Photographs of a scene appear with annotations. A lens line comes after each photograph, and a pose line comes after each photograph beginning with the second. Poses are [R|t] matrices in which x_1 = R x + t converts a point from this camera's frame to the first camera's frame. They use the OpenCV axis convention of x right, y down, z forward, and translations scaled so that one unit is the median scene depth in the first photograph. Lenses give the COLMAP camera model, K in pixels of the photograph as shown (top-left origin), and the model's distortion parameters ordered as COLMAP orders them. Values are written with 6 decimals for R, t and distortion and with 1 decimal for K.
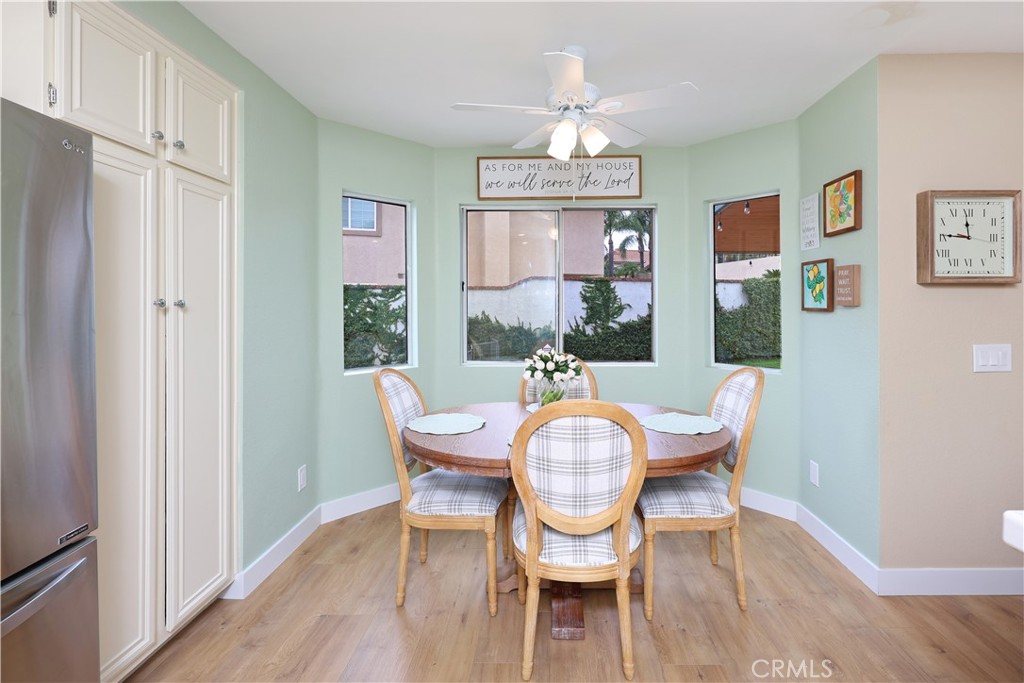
lens RADIAL K [[471.4, 0, 543.5], [0, 471.4, 305.4], [0, 0, 1]] dist [0.005315, -0.000286]
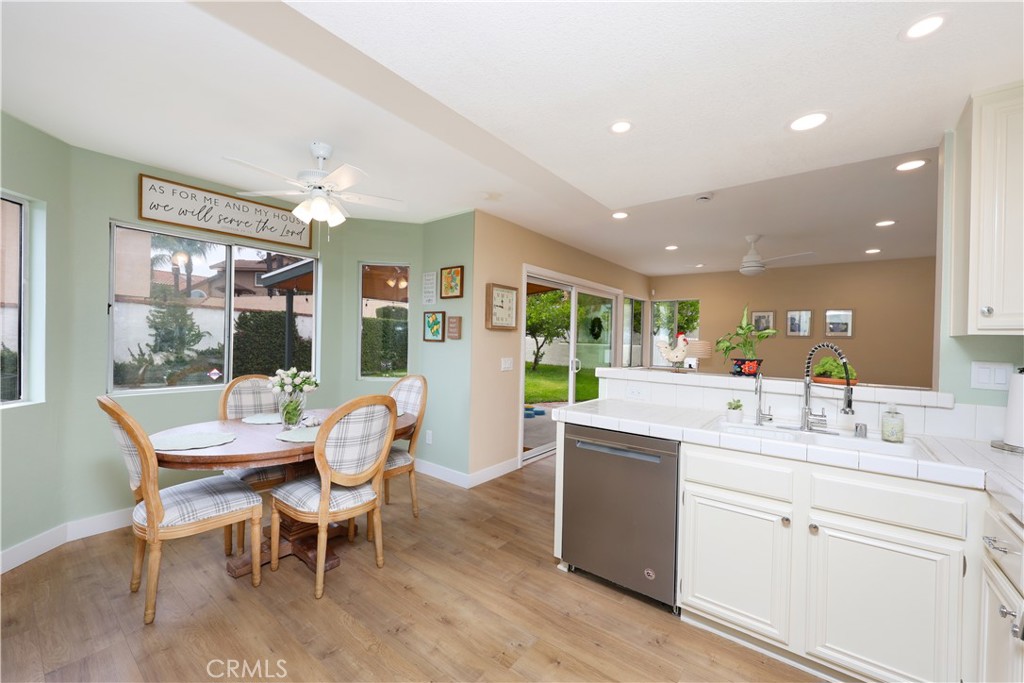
lens RADIAL K [[411.8, 0, 513.7], [0, 411.8, 341.6], [0, 0, 1]] dist [0.003218, -0.000880]
pose [[0.607255, 0.011992, 0.794417, -0.436880], [-0.023043, 0.999731, 0.002523, 0.003041], [-0.794173, -0.019837, 0.607368, -0.131960]]
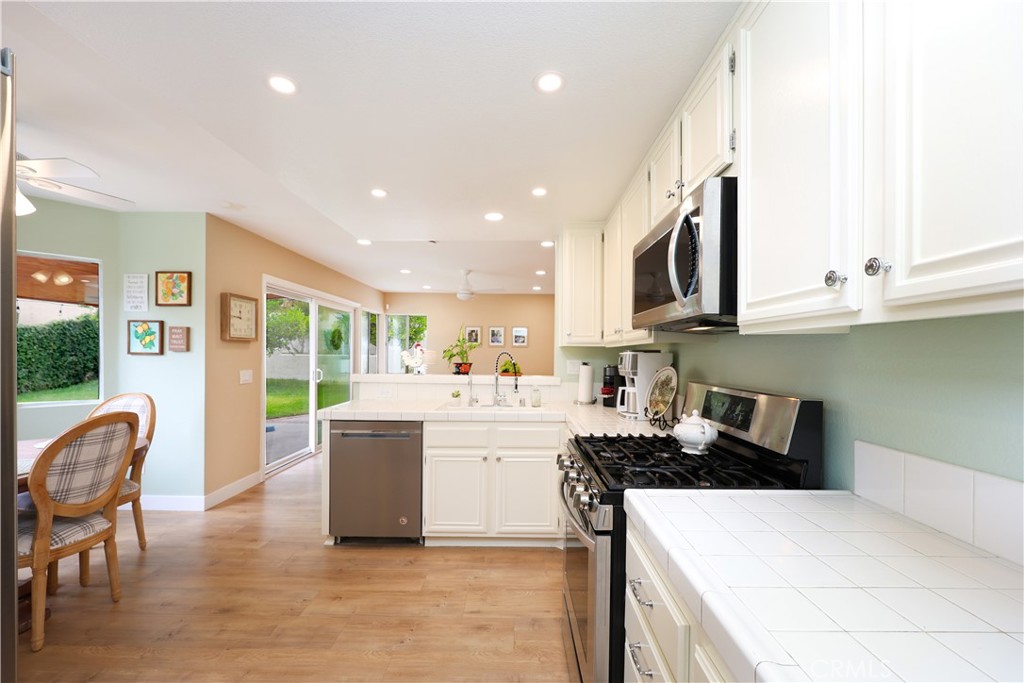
lens RADIAL K [[411.8, 0, 516.7], [0, 411.8, 356.9], [0, 0, 1]] dist [0.003218, -0.000880]
pose [[0.007131, -0.006170, 0.999956, -0.720672], [-0.007345, 0.999954, 0.006223, 0.003335], [-0.999948, -0.007389, 0.007085, -0.170267]]
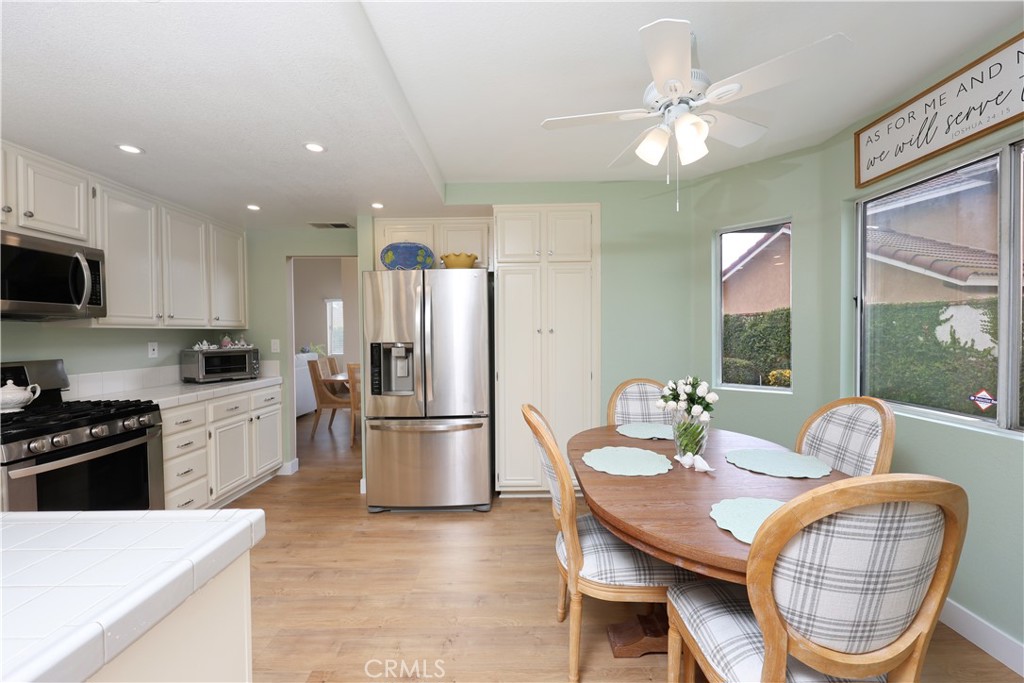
lens RADIAL K [[411.8, 0, 515.5], [0, 411.8, 342.6], [0, 0, 1]] dist [0.003218, -0.000880]
pose [[-0.000612, 0.026411, -0.999651, 0.699290], [0.014955, 0.999540, 0.026399, 0.000737], [0.999888, -0.014933, -0.001006, 0.571756]]
